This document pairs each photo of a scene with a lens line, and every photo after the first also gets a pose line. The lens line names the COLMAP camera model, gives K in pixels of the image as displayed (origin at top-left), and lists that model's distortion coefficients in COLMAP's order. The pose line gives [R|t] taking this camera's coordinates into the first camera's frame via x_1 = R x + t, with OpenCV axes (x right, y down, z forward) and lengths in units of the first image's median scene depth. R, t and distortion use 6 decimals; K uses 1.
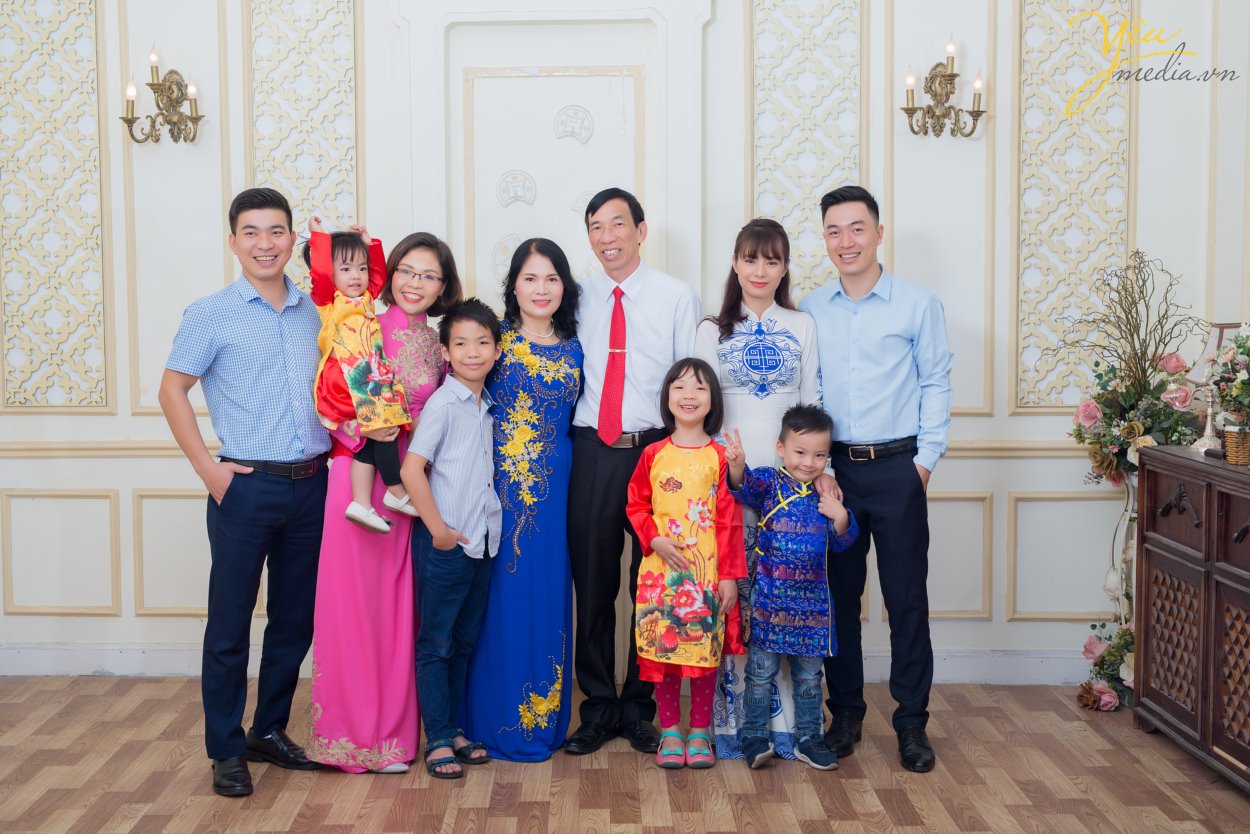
lens RADIAL K [[1772.3, 0, 633.3], [0, 1772.3, 423.8], [0, 0, 1]] dist [-0.009427, 0.073430]
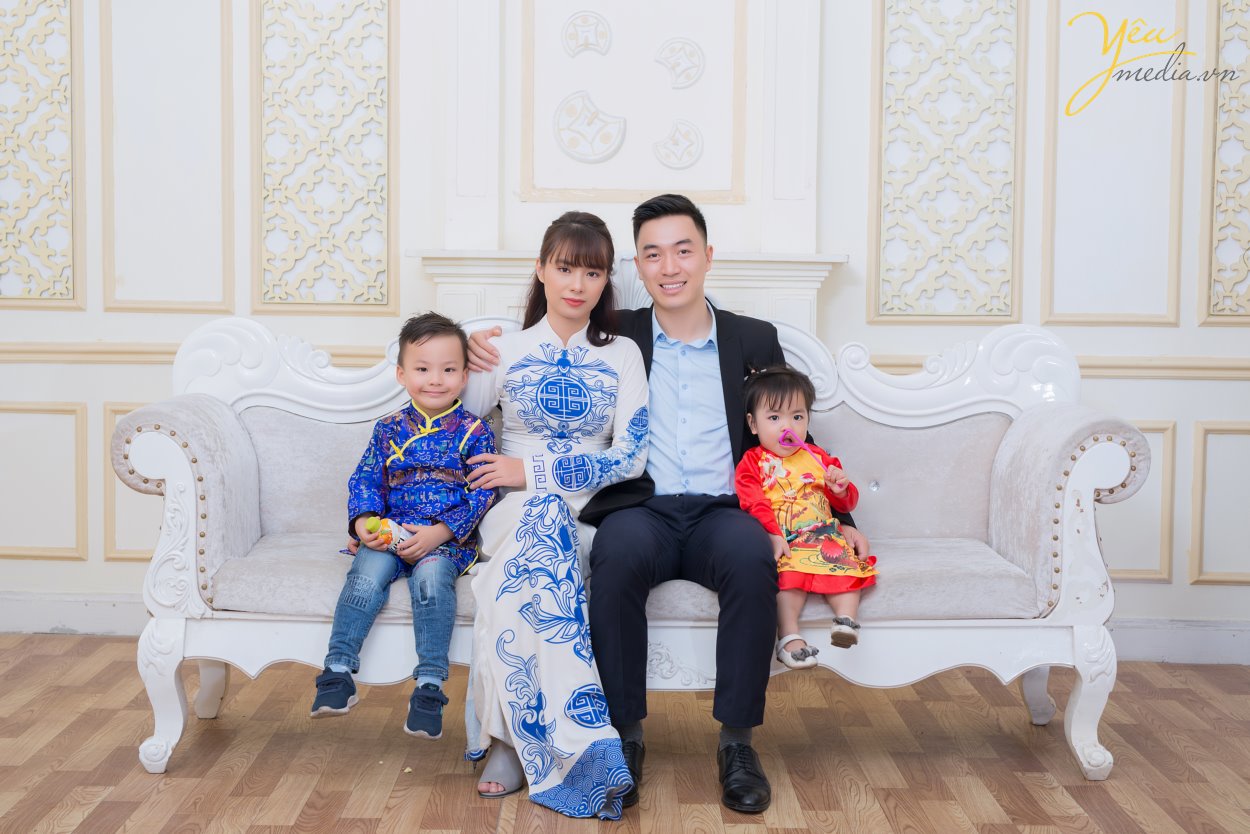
lens RADIAL K [[1830.1, 0, 625.0], [0, 1830.1, 417.0], [0, 0, 1]] dist [-0.012436, 0.066757]
pose [[0.999819, 0.016121, -0.010068, -0.040908], [-0.016173, 0.999856, -0.005064, 0.048695], [0.009985, 0.005226, 0.999936, 0.188199]]
